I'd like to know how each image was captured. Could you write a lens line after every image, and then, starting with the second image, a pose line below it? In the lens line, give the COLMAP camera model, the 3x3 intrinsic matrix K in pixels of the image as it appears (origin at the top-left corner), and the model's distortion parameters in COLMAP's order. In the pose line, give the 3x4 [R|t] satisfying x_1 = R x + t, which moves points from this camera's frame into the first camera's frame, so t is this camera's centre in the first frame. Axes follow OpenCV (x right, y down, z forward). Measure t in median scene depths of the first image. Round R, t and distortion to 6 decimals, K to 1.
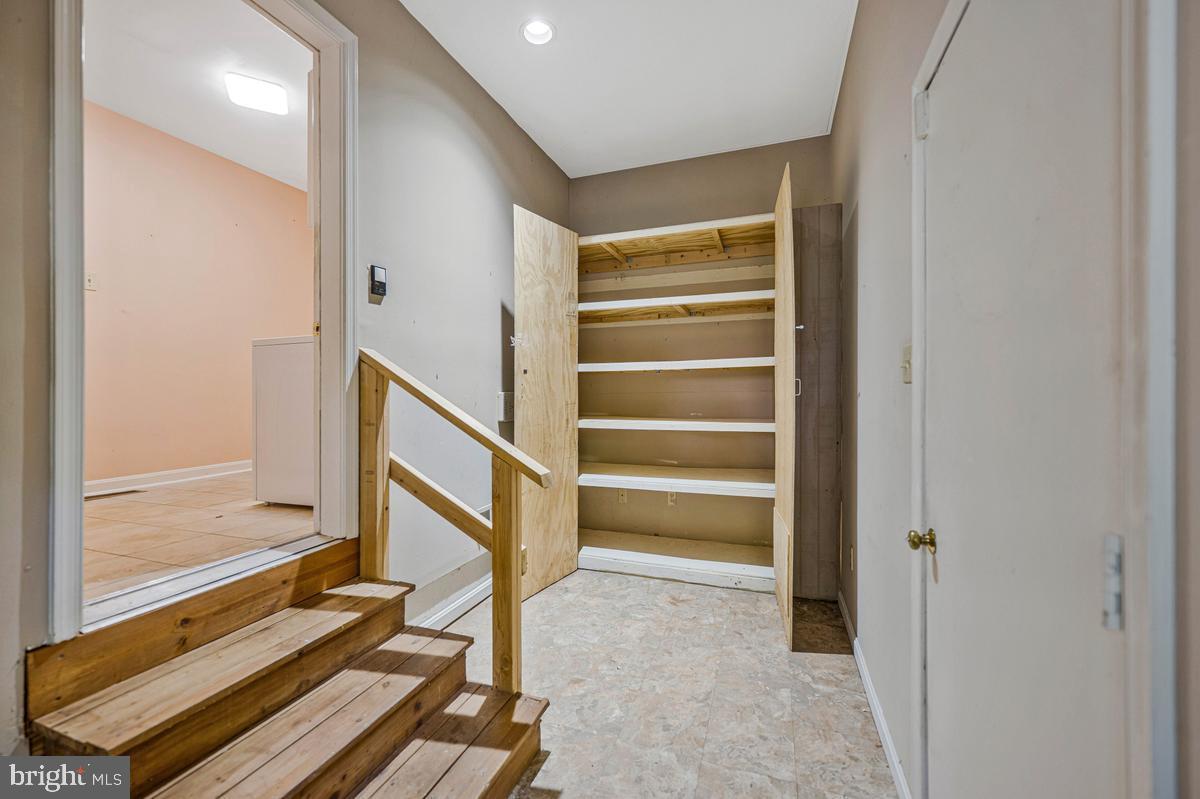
lens RADIAL K [[484.0, 0, 593.9], [0, 484.0, 407.0], [0, 0, 1]] dist [-0.001579, 0.000006]
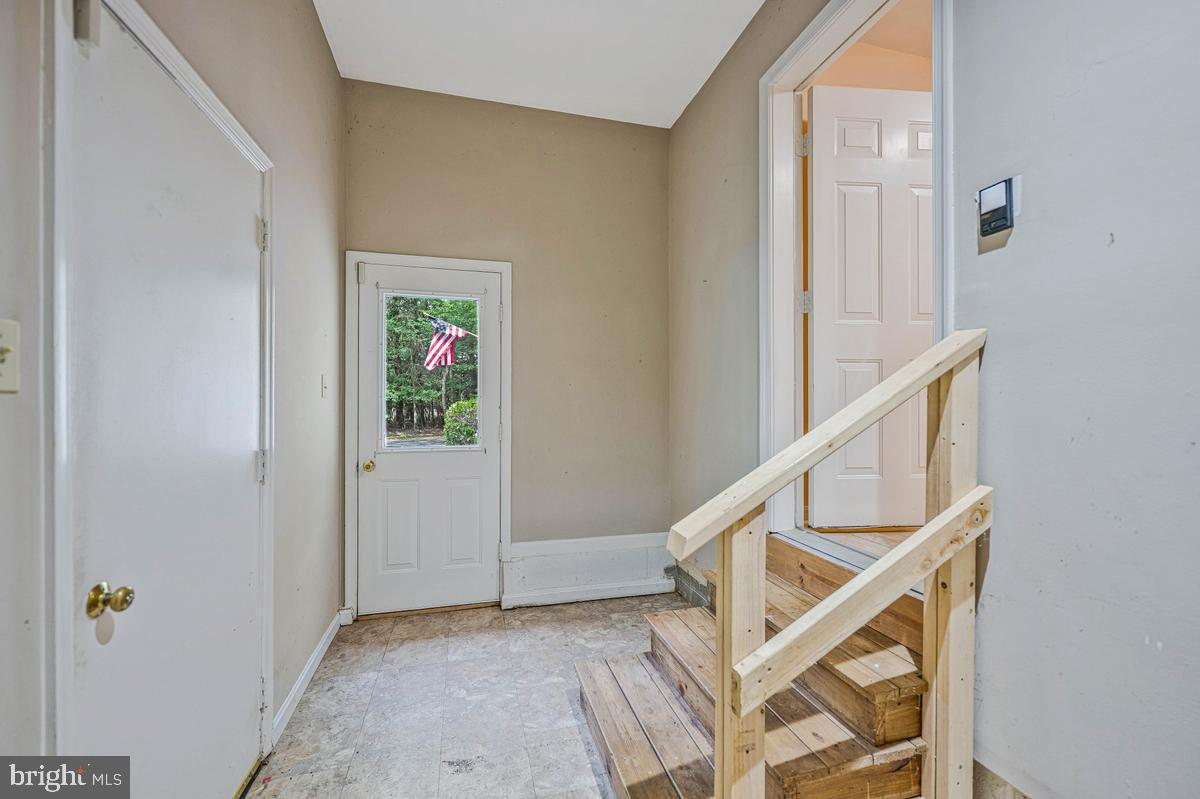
lens RADIAL K [[484.0, 0, 593.9], [0, 484.0, 407.0], [0, 0, 1]] dist [-0.001579, 0.000006]
pose [[-0.815165, 0.008385, -0.579168, 0.391935], [-0.019521, 0.998930, 0.041937, -0.048544], [0.578899, 0.045491, -0.814129, 1.624019]]
